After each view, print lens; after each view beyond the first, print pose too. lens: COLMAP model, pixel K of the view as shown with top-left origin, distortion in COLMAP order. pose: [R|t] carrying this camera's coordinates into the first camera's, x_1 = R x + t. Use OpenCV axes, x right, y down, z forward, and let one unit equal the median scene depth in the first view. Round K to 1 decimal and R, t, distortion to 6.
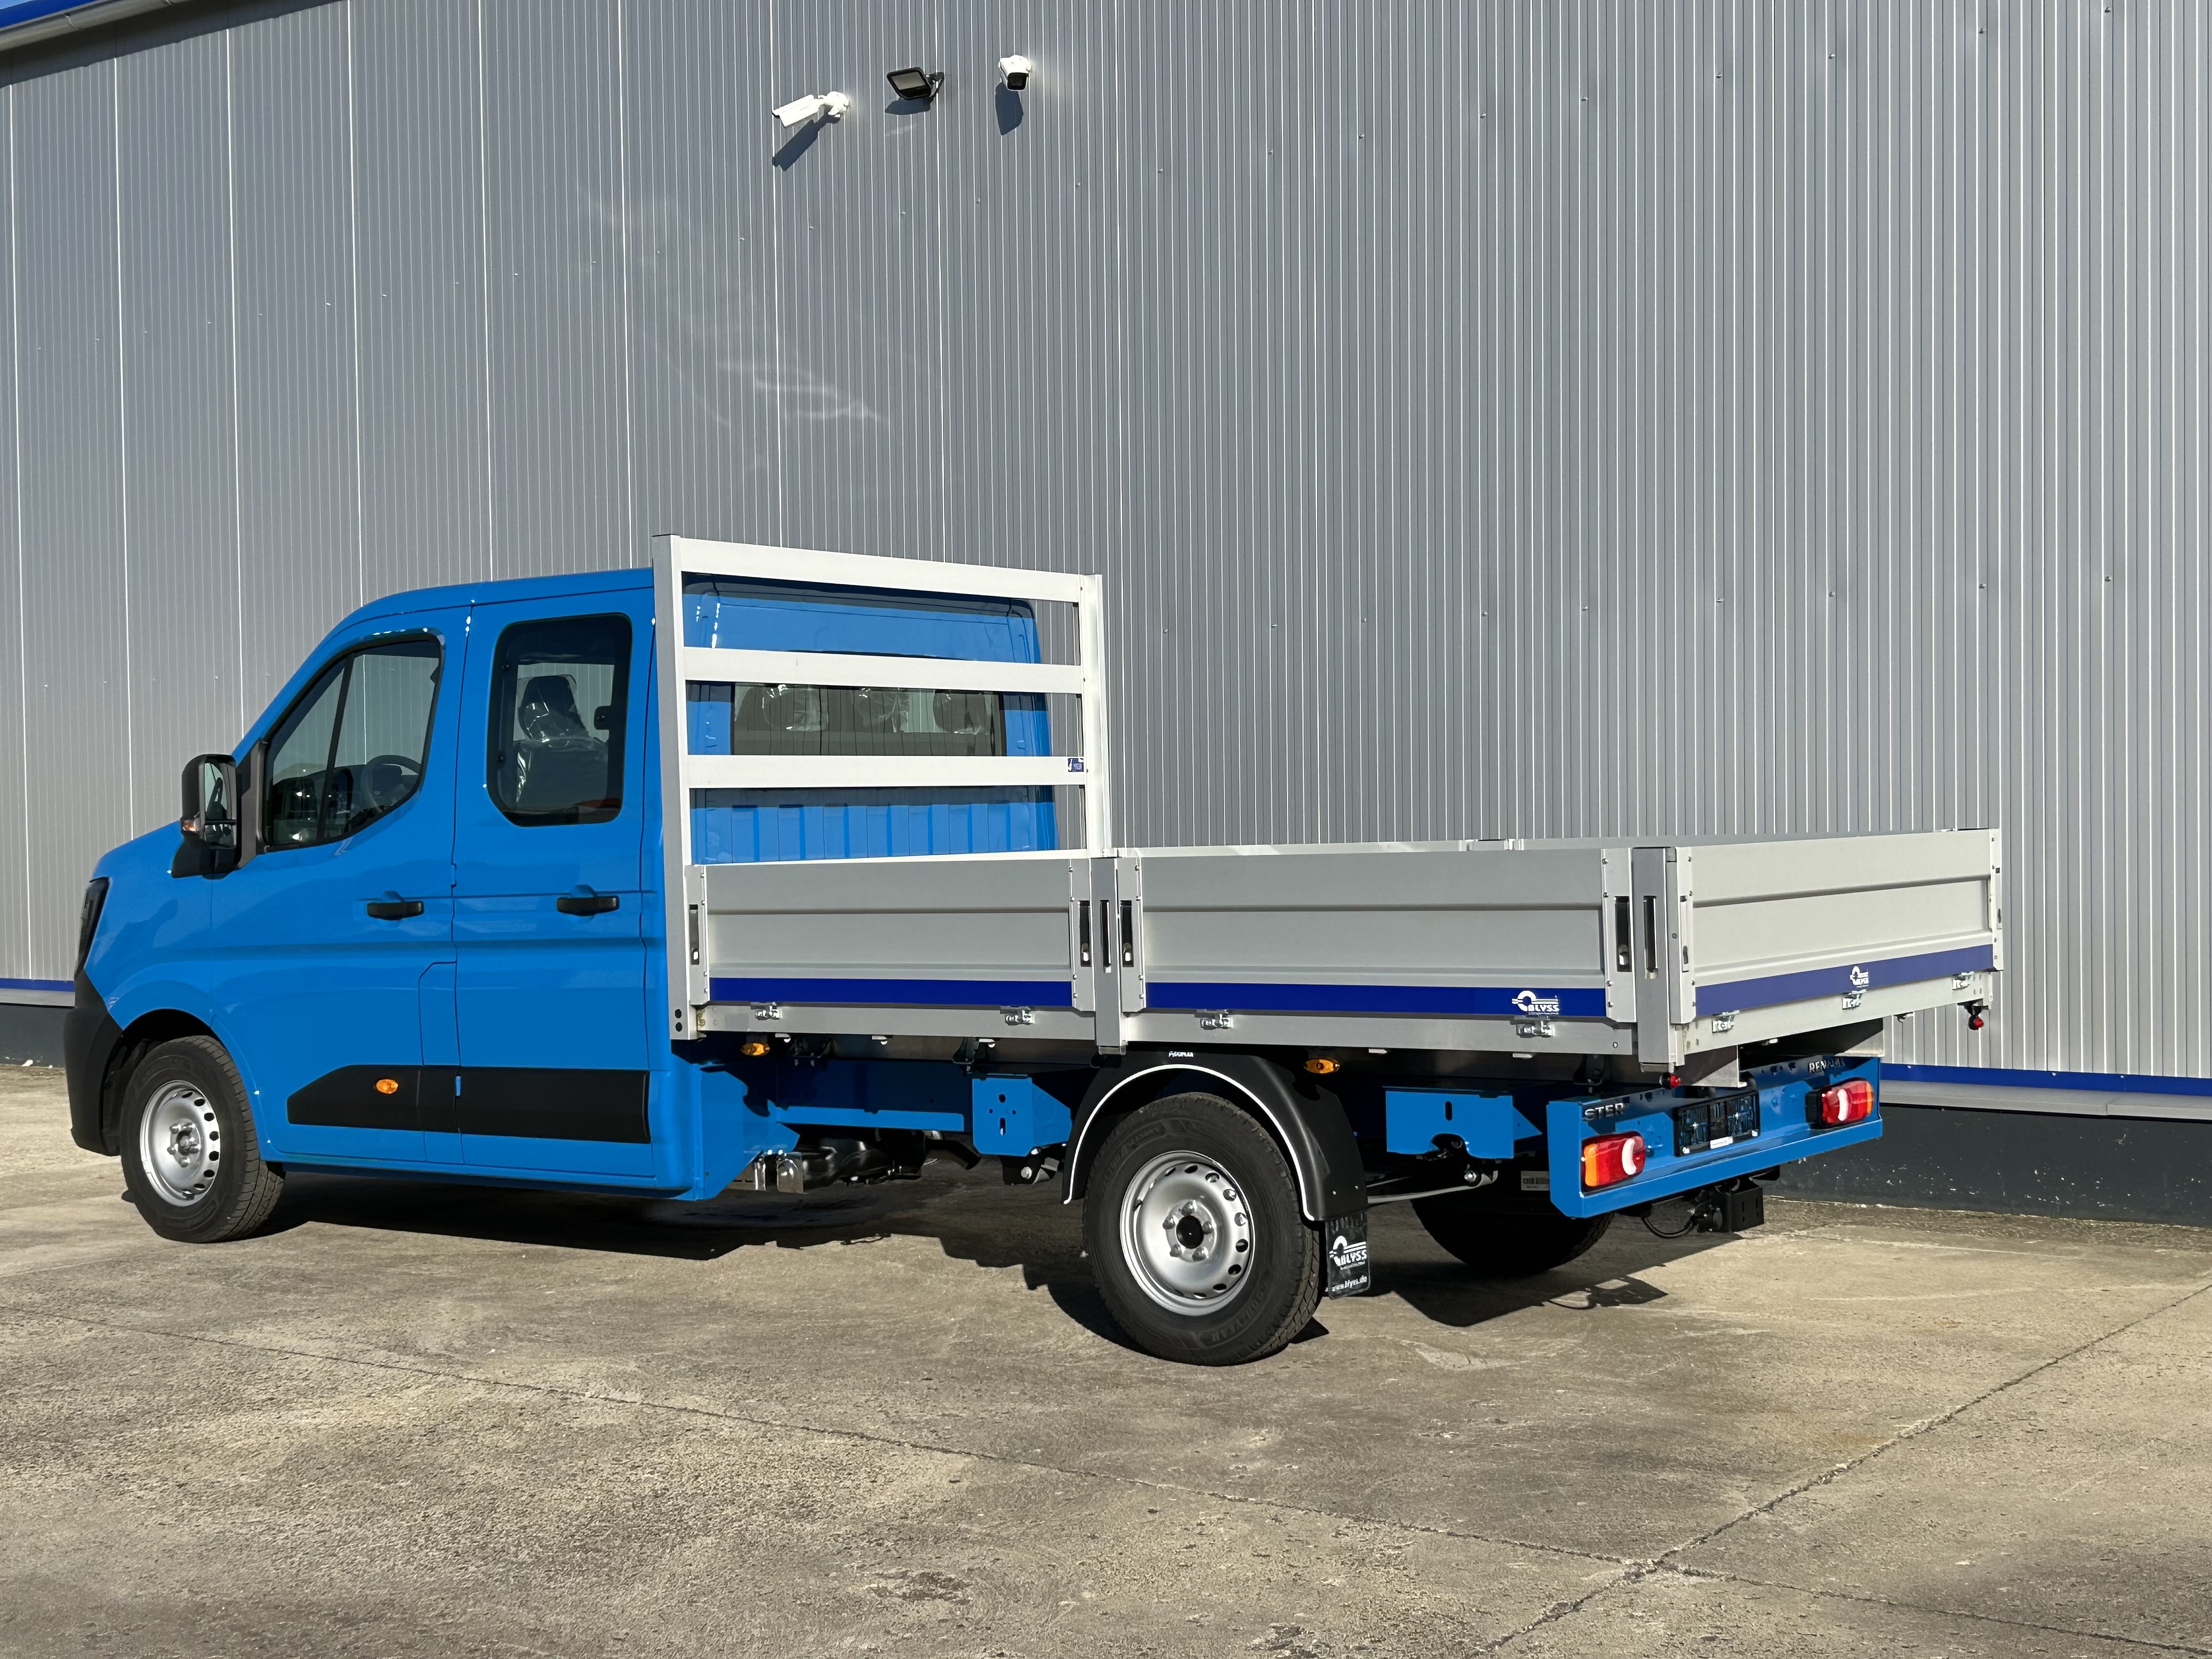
lens RADIAL K [[2939.9, 0, 1112.5], [0, 2939.9, 827.8], [0, 0, 1]] dist [0.007250, 0.000000]
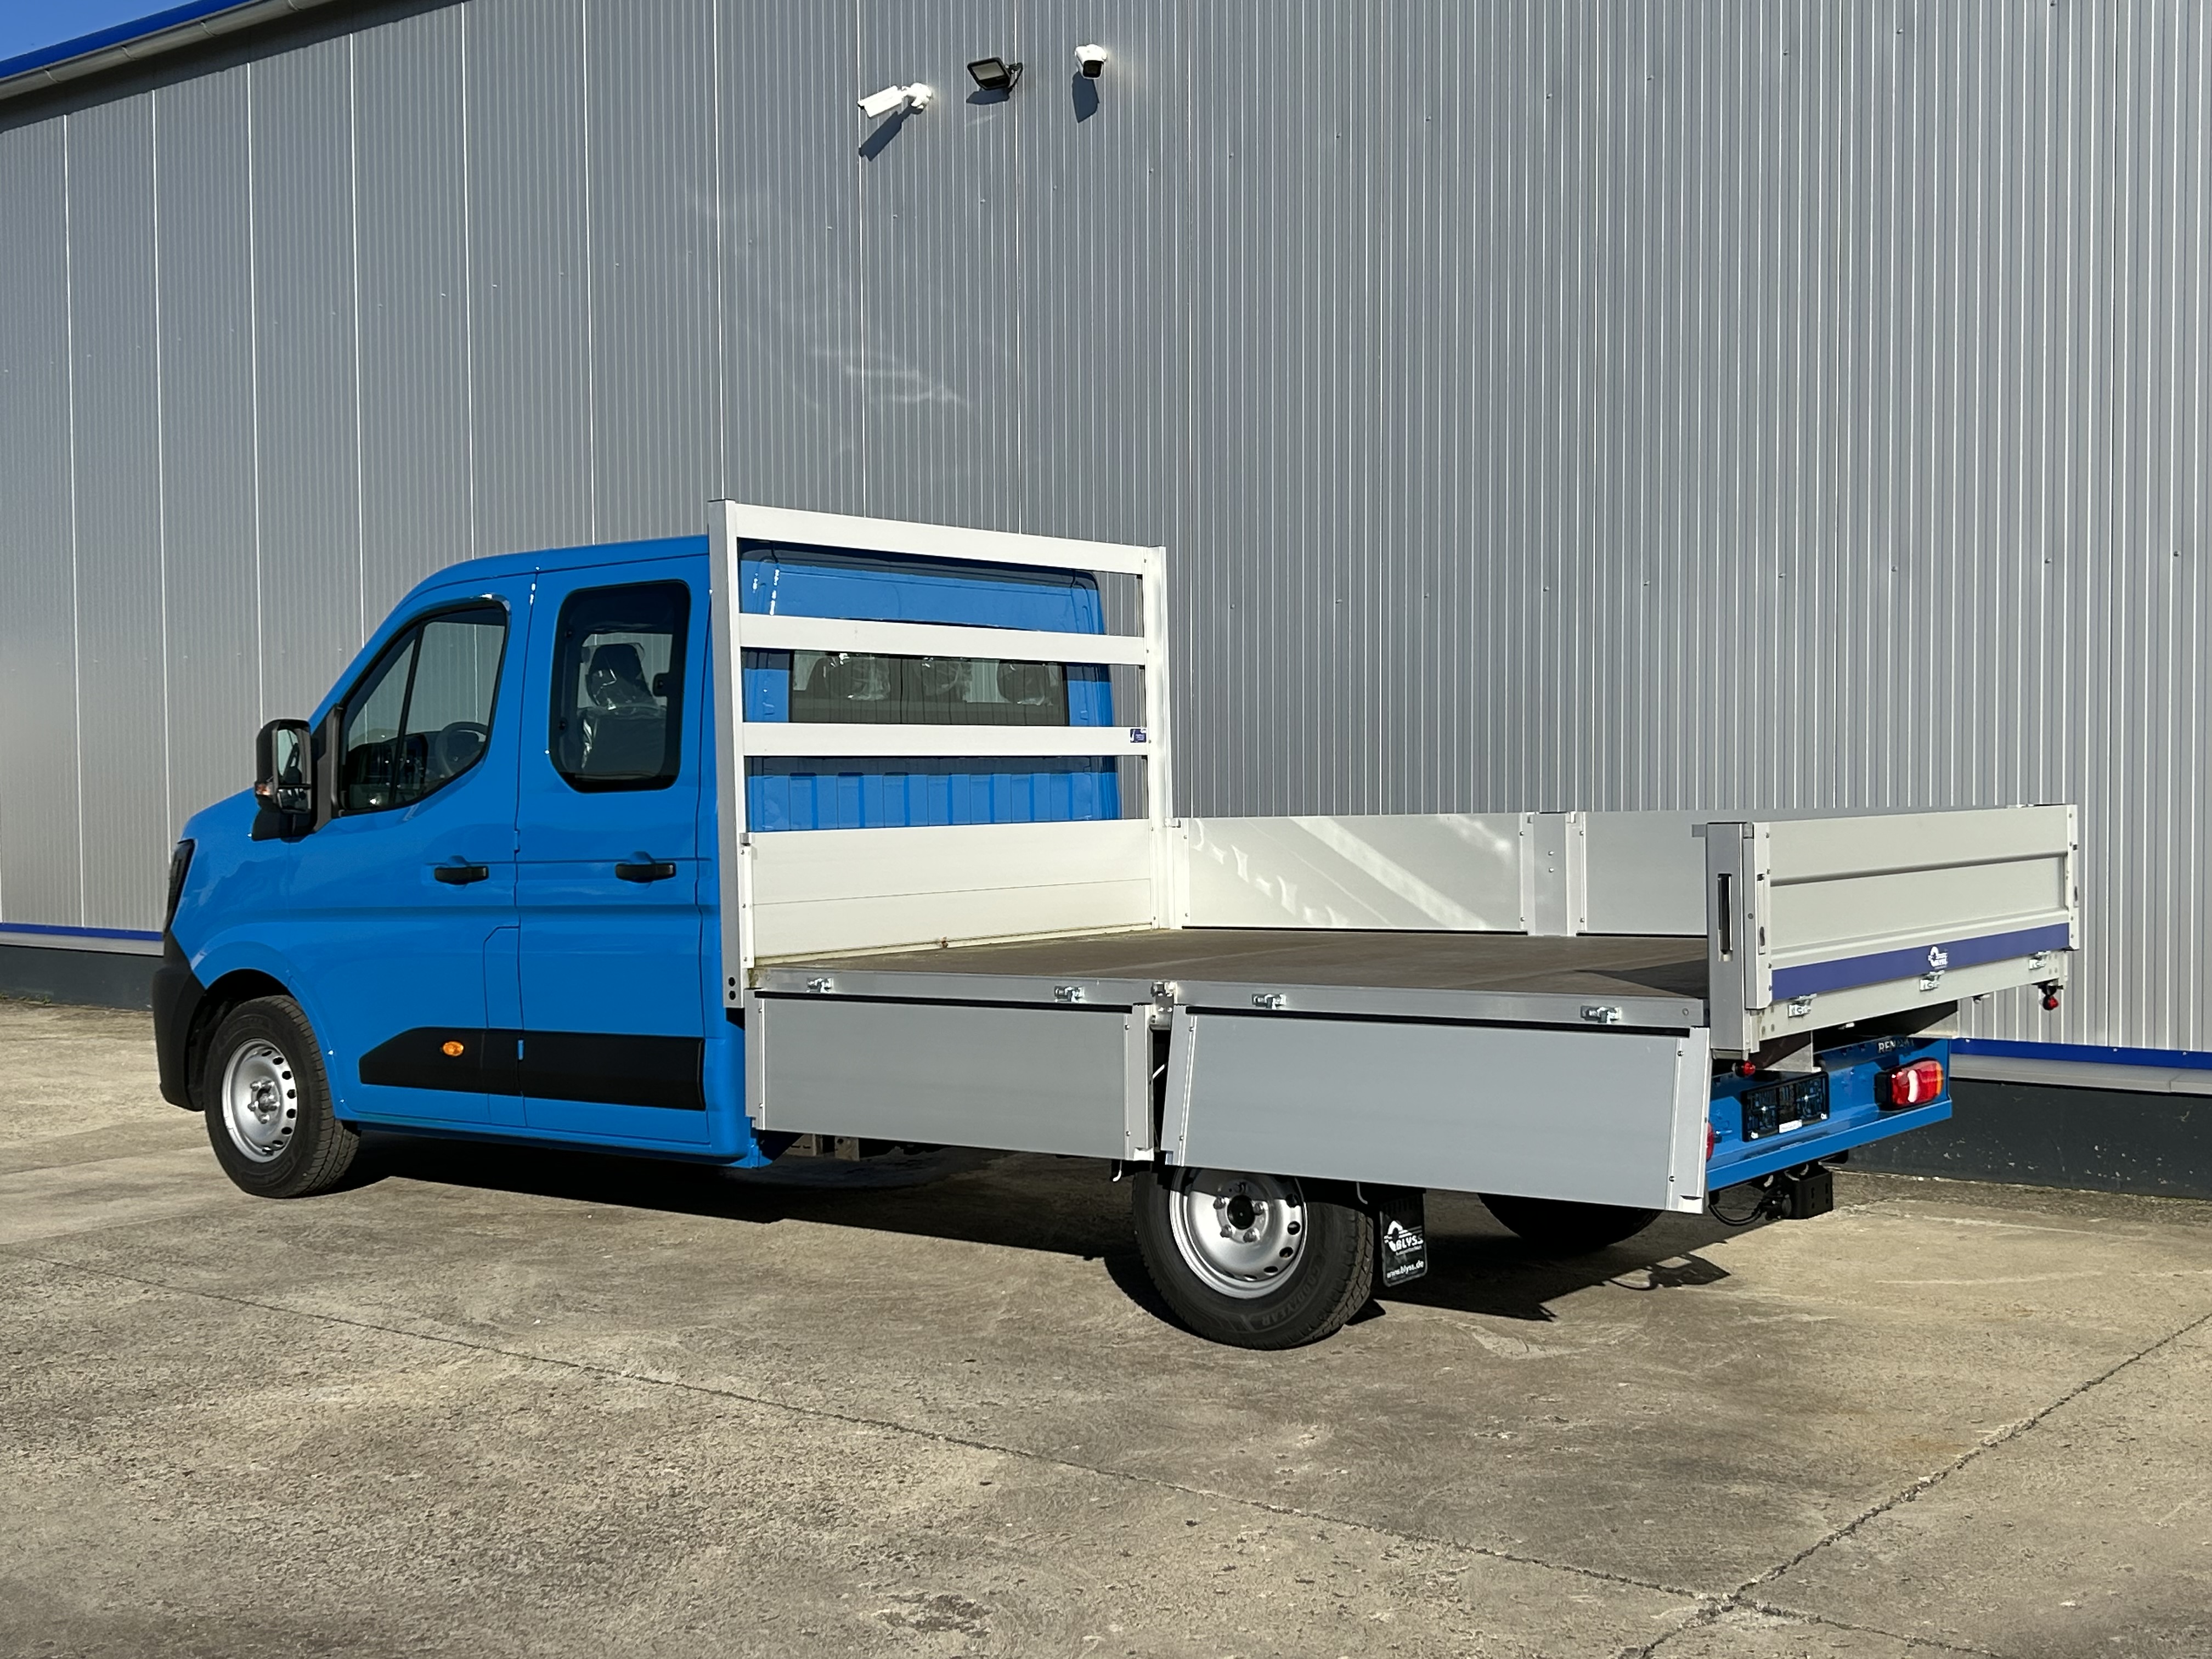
lens RADIAL K [[2630.7, 0, 1108.3], [0, 2630.7, 845.7], [0, 0, 1]] dist [0.009368, 0.000000]
pose [[0.999354, 0.007058, -0.035248, 0.011064], [-0.006395, 0.999801, 0.018878, -0.000582], [0.035374, -0.018641, 0.999200, 0.115180]]
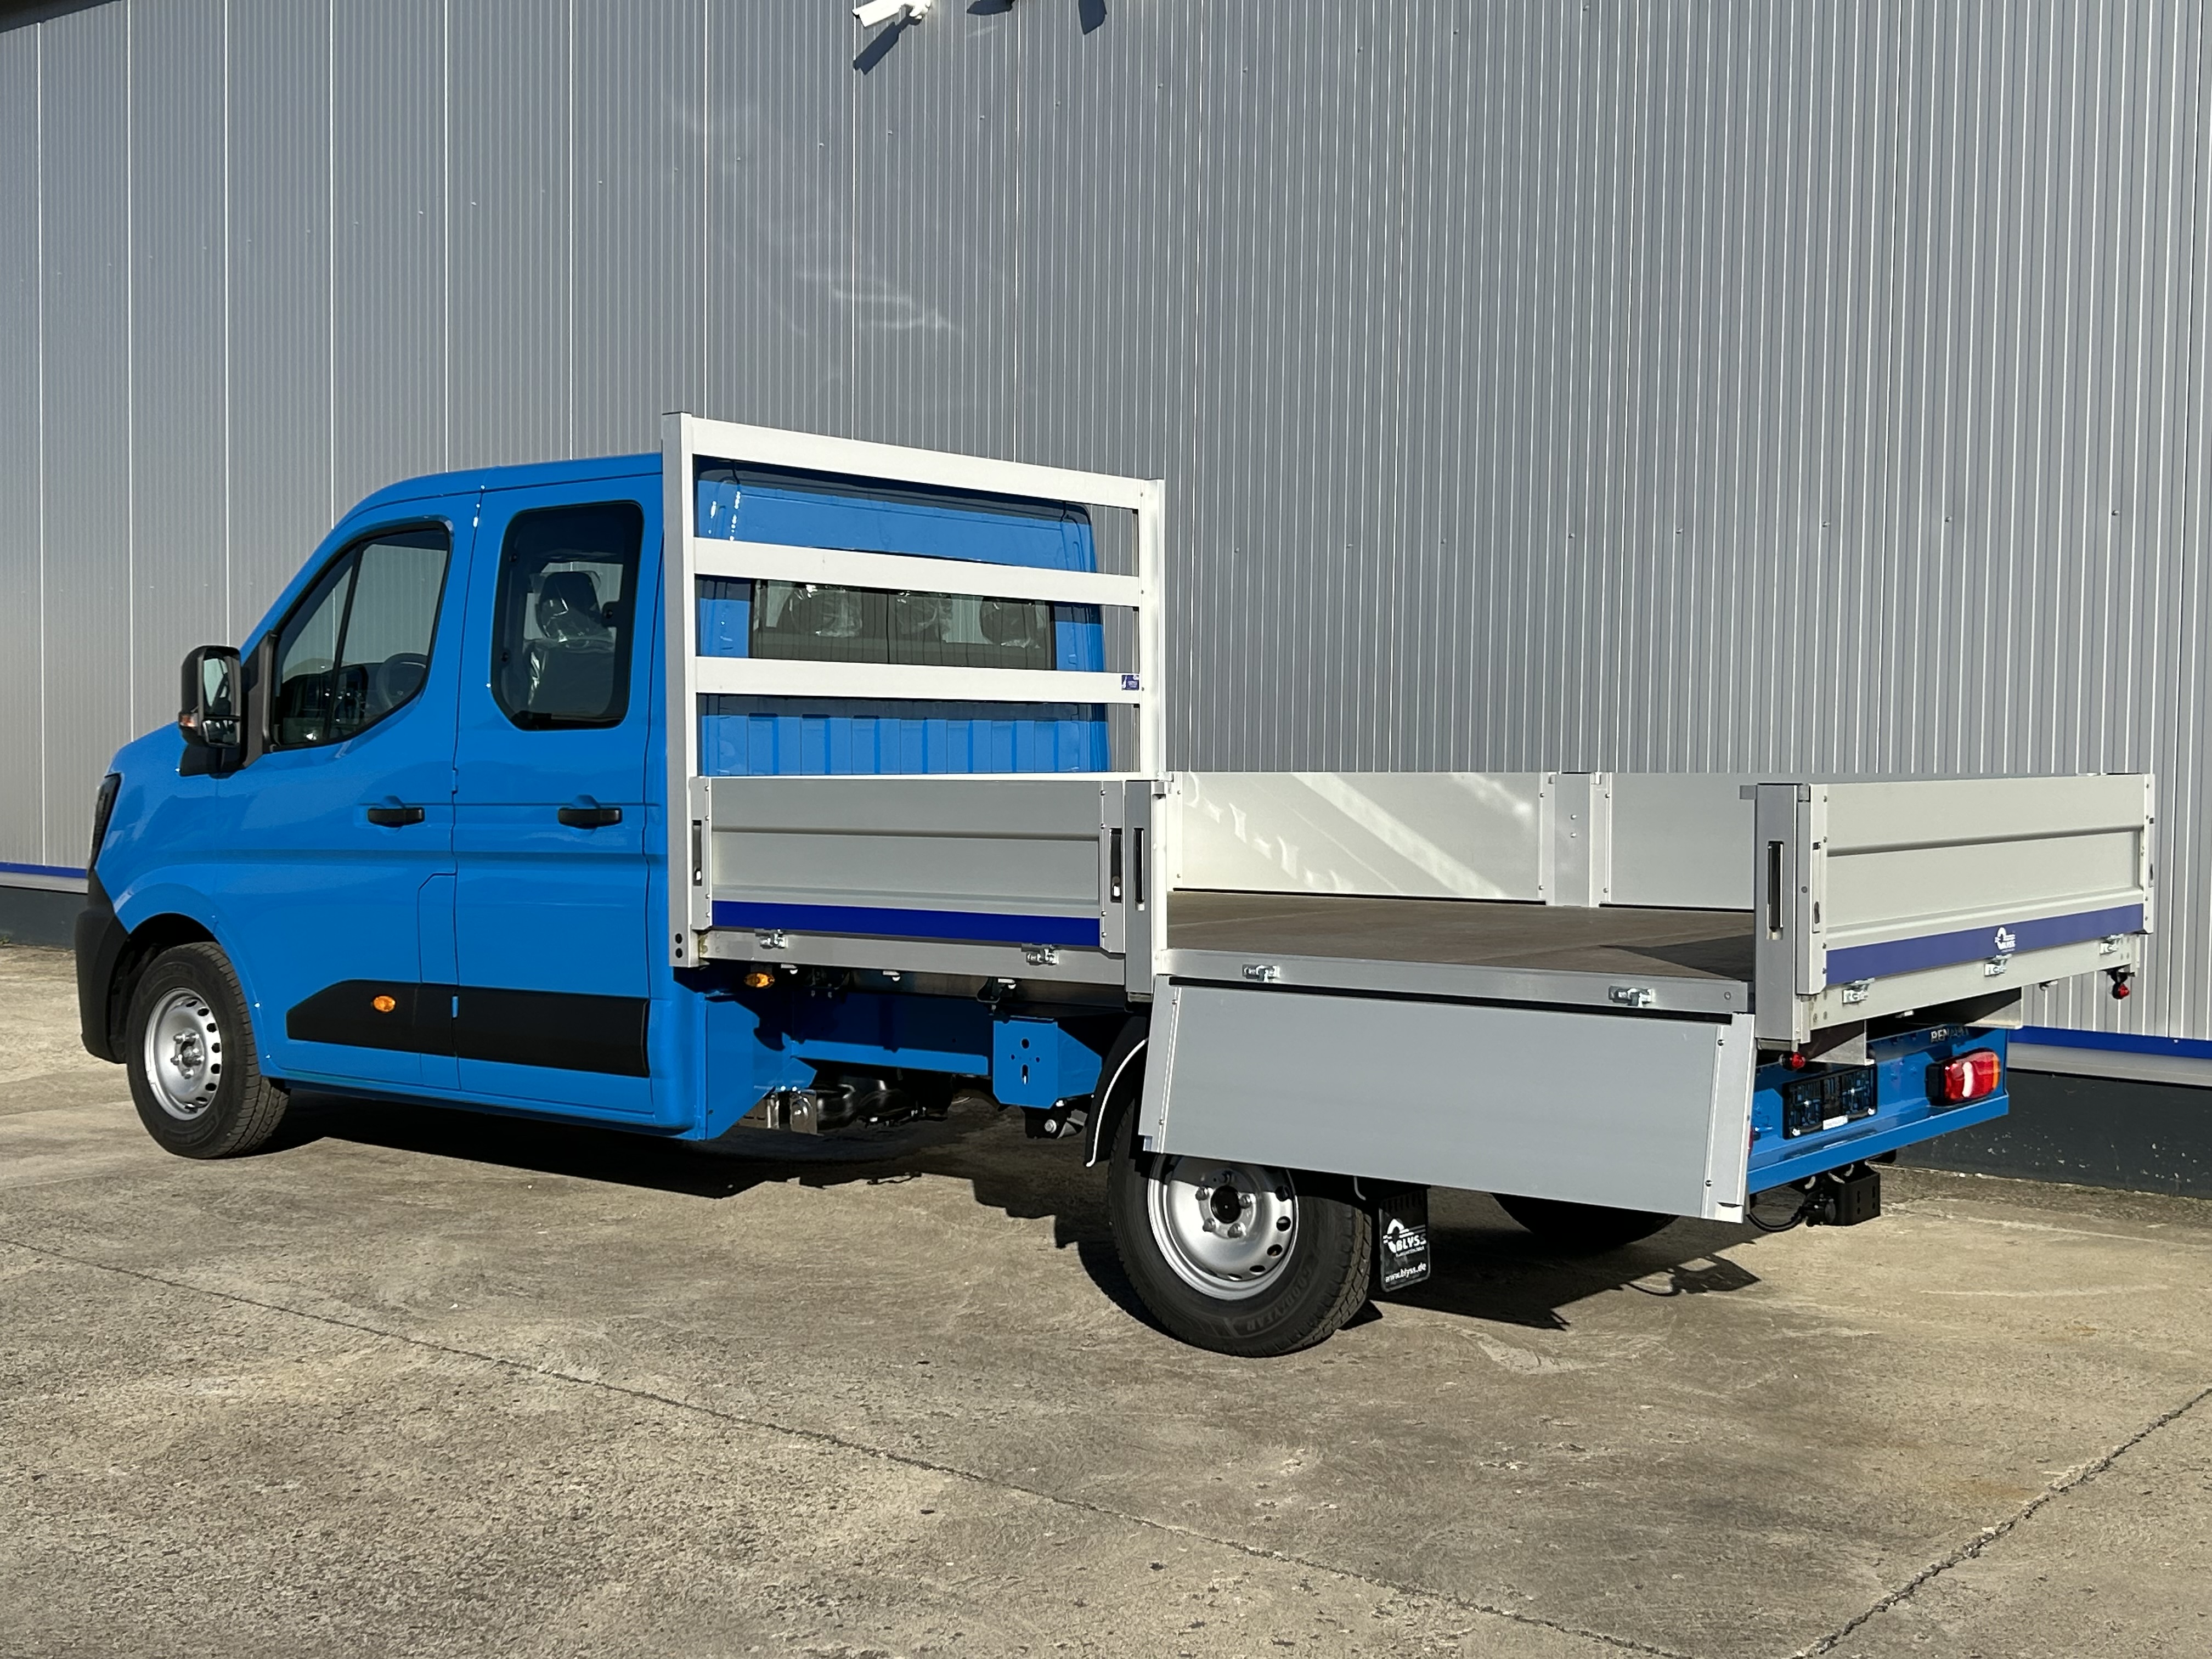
lens RADIAL K [[2630.7, 0, 1086.9], [0, 2630.7, 831.1], [0, 0, 1]] dist [0.009368, 0.000000]
pose [[0.998557, 0.027287, -0.046261, 0.016383], [-0.025960, 0.999241, 0.029050, 0.002695], [0.047018, -0.027807, 0.998507, 0.189872]]
